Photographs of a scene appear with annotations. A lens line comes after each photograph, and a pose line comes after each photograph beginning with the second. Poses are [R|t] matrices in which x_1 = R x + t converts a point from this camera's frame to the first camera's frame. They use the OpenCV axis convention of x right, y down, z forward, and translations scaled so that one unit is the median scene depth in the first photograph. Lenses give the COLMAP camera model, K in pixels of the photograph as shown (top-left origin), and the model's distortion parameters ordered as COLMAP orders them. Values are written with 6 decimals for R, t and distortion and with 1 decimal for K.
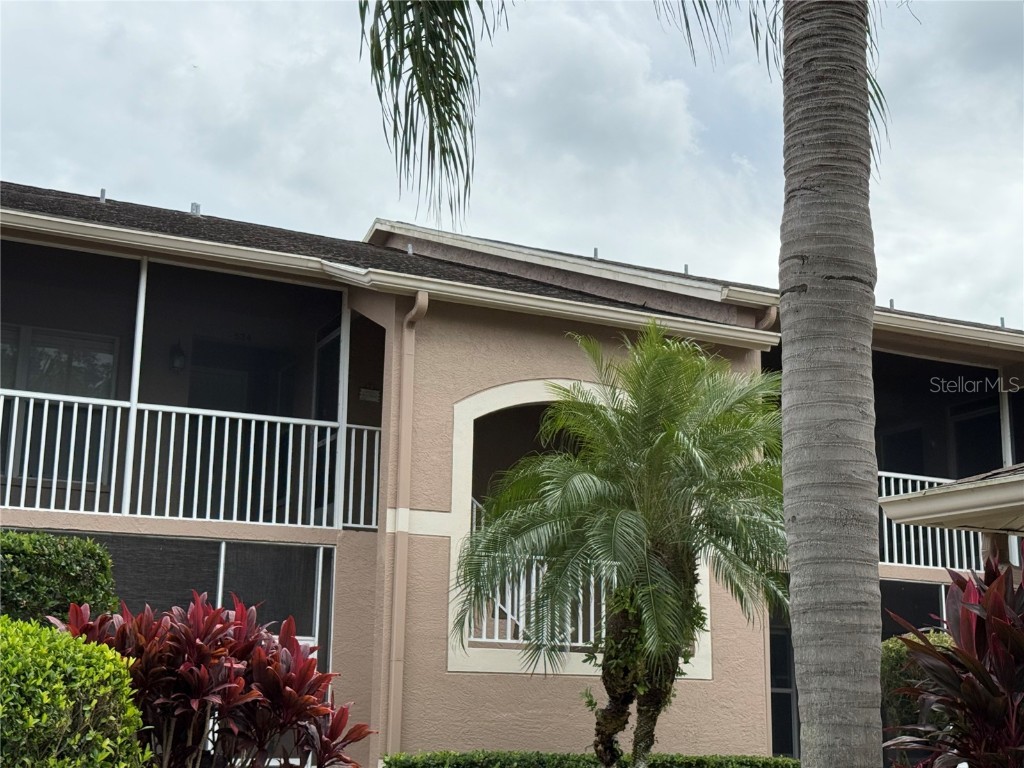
lens RADIAL K [[1449.9, 0, 512.0], [0, 1449.9, 384.0], [0, 0, 1]] dist [0.147619, -0.239812]
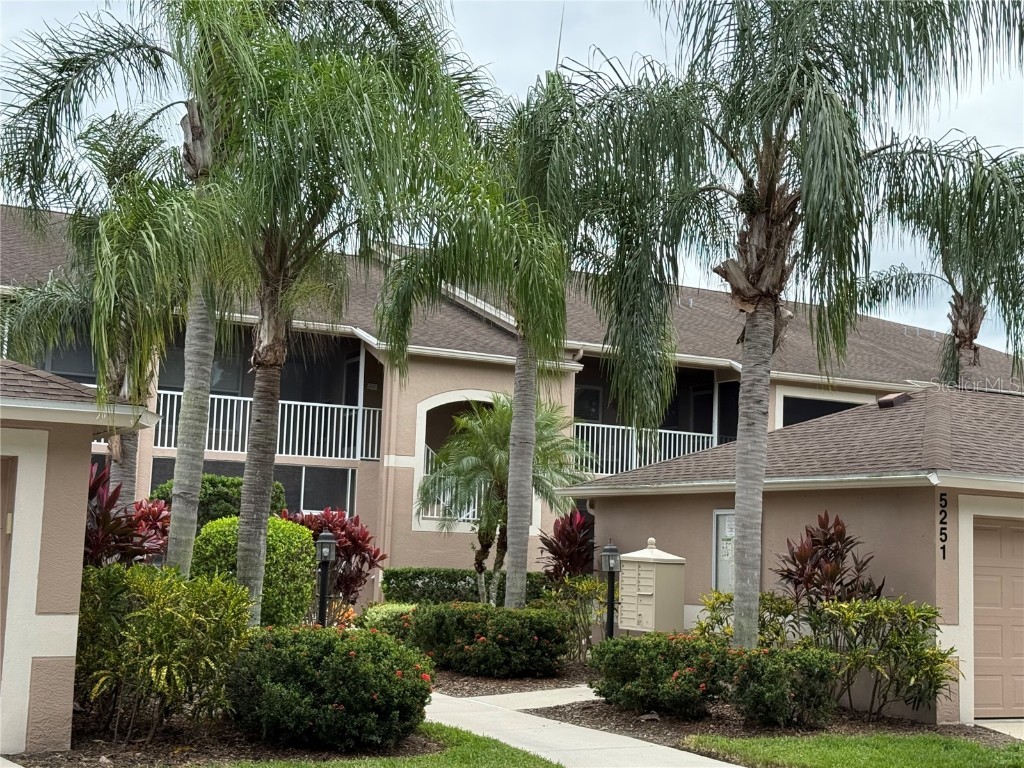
lens RADIAL K [[1449.9, 0, 512.0], [0, 1449.9, 384.0], [0, 0, 1]] dist [0.147619, -0.239812]
pose [[0.999003, 0.026315, 0.036050, 0.019500], [-0.030102, 0.993596, 0.108908, -0.242427], [-0.032954, -0.109884, 0.993398, -1.049457]]
